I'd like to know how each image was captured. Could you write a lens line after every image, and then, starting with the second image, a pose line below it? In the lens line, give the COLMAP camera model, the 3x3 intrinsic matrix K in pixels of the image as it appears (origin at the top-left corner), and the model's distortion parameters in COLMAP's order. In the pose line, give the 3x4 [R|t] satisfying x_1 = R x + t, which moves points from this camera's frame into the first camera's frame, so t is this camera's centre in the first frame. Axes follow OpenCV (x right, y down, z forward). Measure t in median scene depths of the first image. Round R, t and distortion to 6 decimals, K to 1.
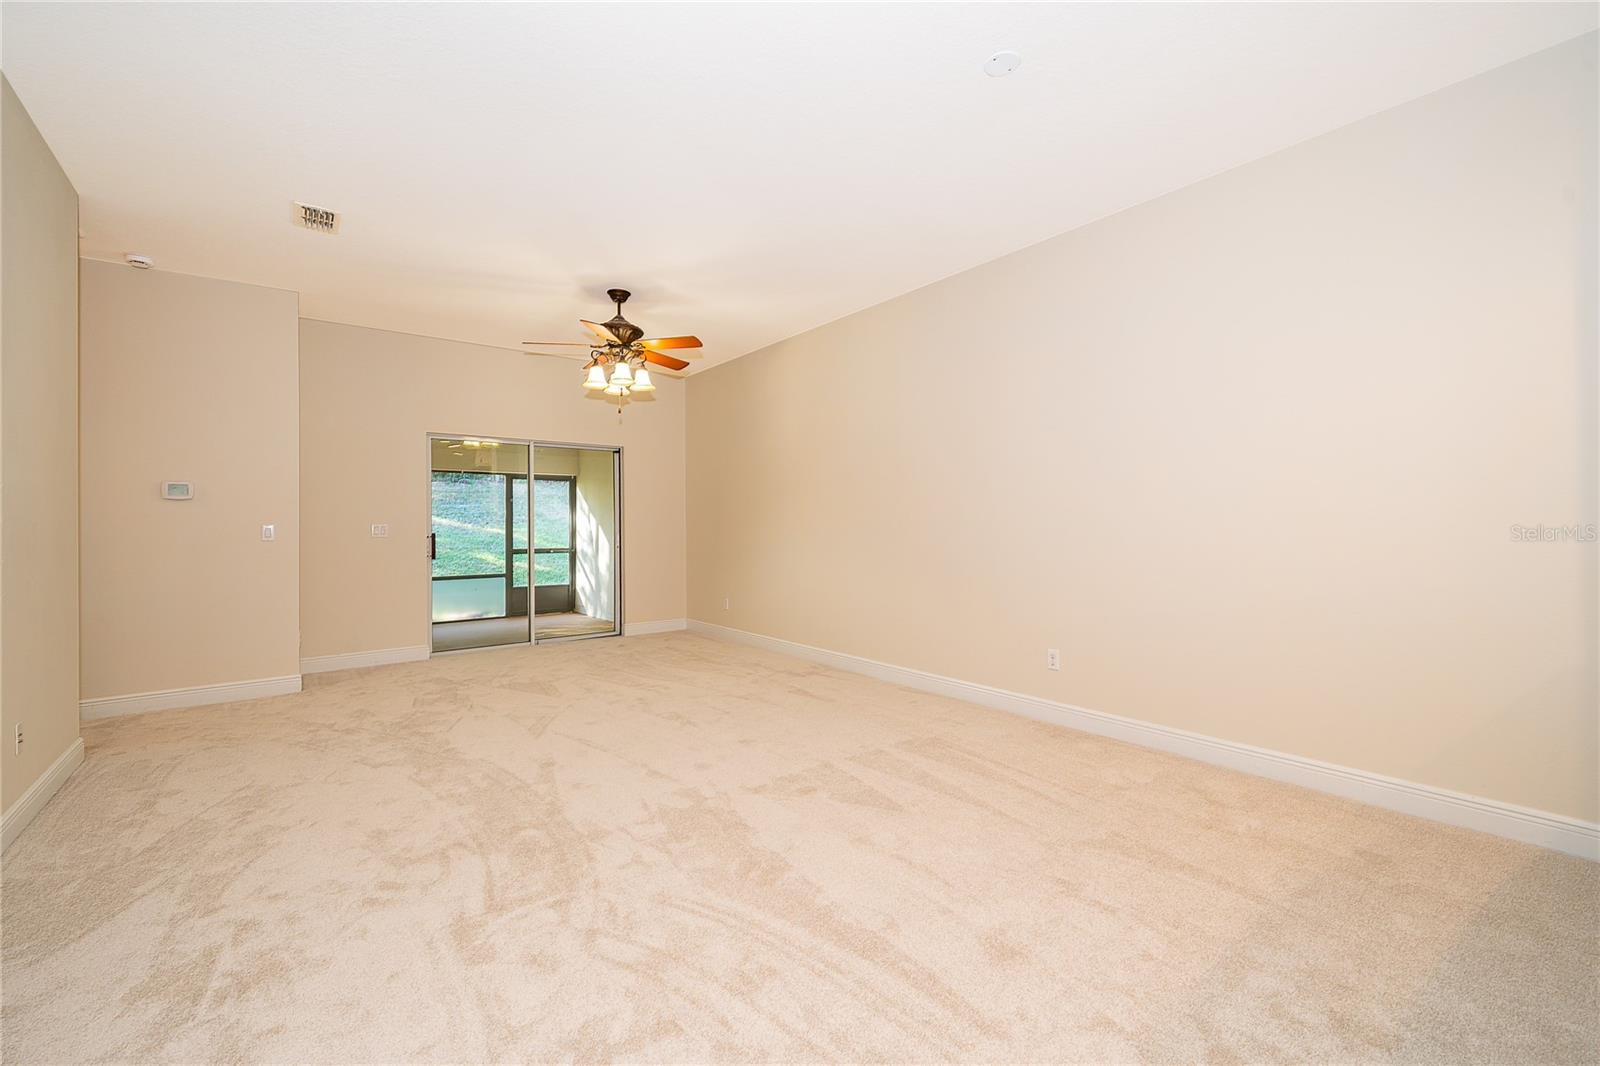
lens RADIAL K [[648.3, 0, 793.1], [0, 648.3, 525.2], [0, 0, 1]] dist [0.001734, 0.000099]
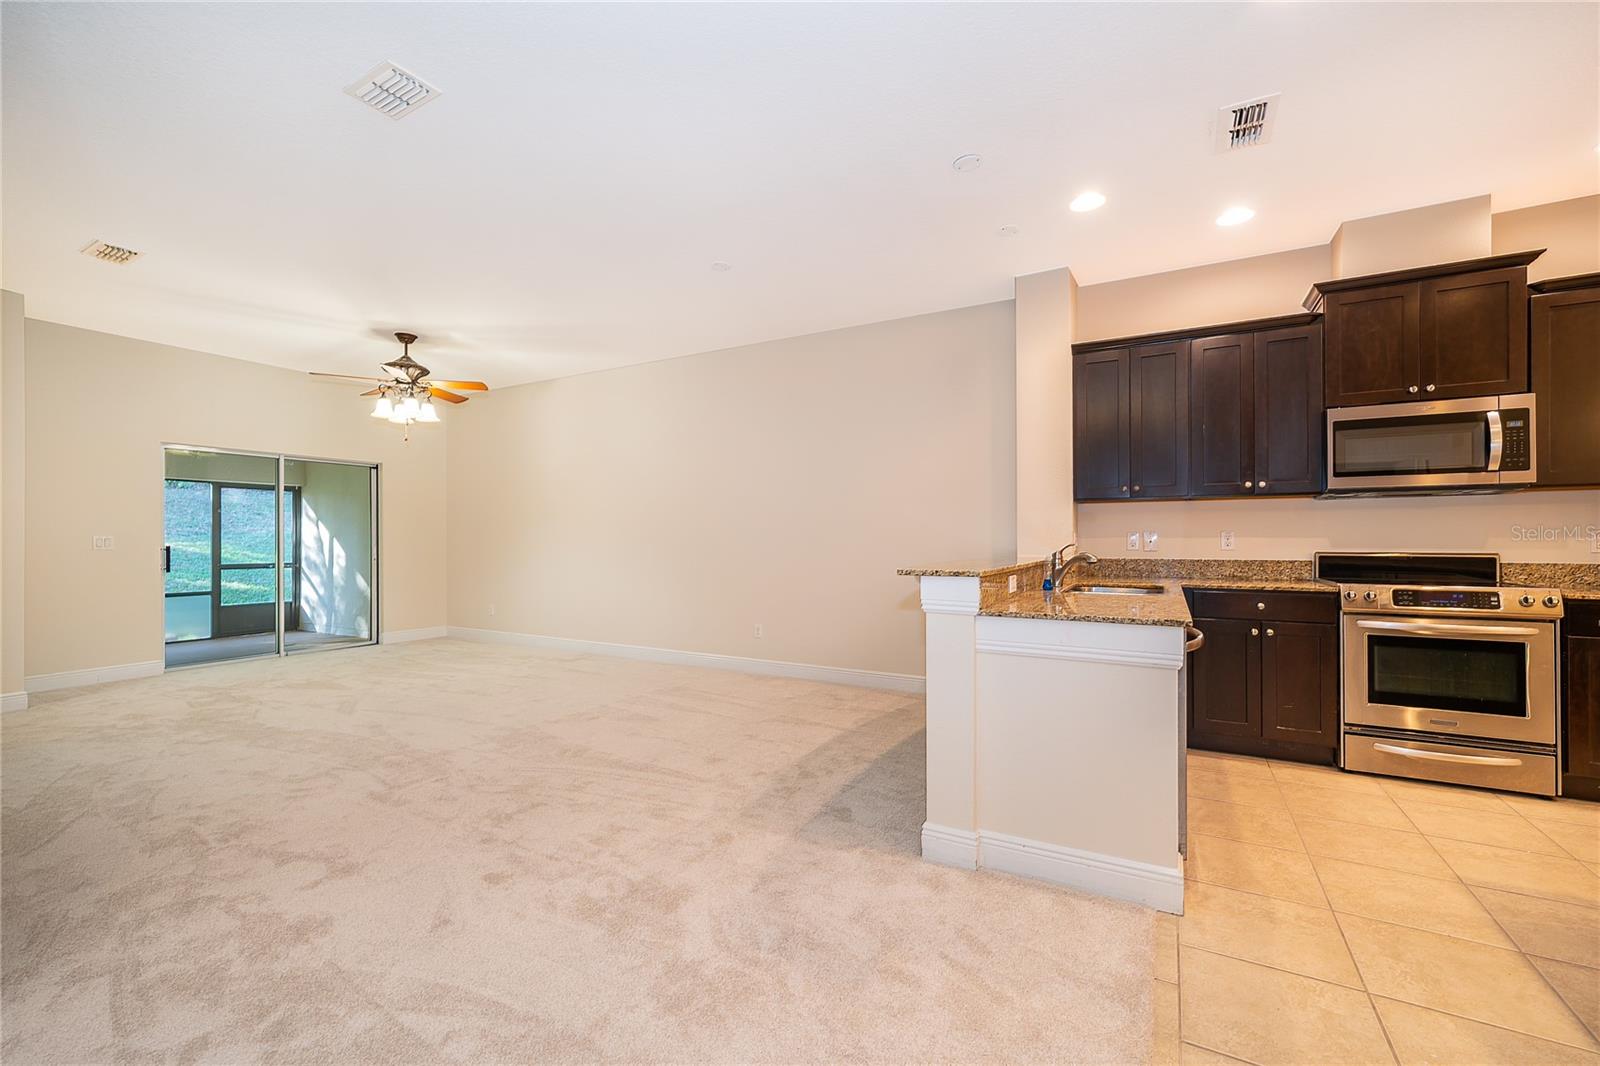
lens RADIAL K [[648.3, 0, 798.0], [0, 648.3, 533.8], [0, 0, 1]] dist [0.001734, 0.000099]
pose [[0.920901, 0.006654, 0.389740, -0.075877], [-0.003113, 0.999948, -0.009716, 0.001382], [-0.389784, 0.007734, 0.920874, -0.328723]]
